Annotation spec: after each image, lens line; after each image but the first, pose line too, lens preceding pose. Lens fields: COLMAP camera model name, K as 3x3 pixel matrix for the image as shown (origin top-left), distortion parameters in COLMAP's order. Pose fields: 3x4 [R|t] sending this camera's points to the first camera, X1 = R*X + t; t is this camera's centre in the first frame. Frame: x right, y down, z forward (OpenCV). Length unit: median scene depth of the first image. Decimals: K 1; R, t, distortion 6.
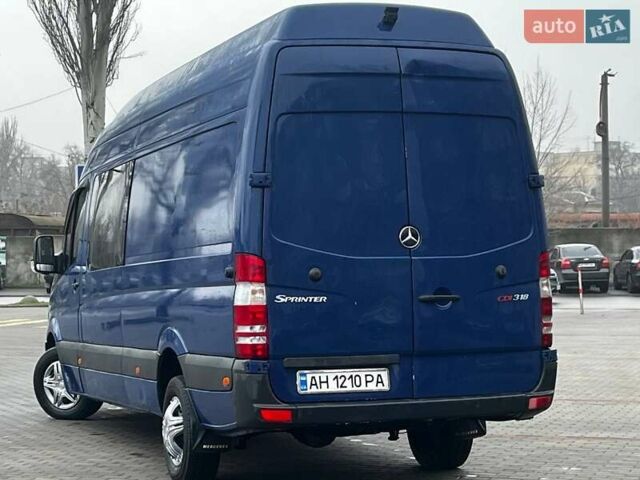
lens RADIAL K [[1620.8, 0, 324.1], [0, 1620.8, 244.6], [0, 0, 1]] dist [0.096509, 0.000000]
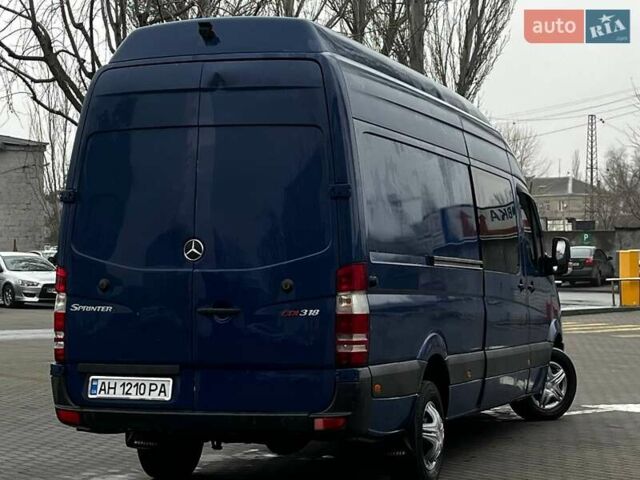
lens RADIAL K [[1620.8, 0, 323.7], [0, 1620.8, 238.9], [0, 0, 1]] dist [0.096509, 0.000000]
pose [[0.764750, 0.001438, -0.644326, 0.766033], [-0.000429, 0.999998, 0.001723, -0.013225], [0.644327, -0.001042, 0.764749, 0.280230]]
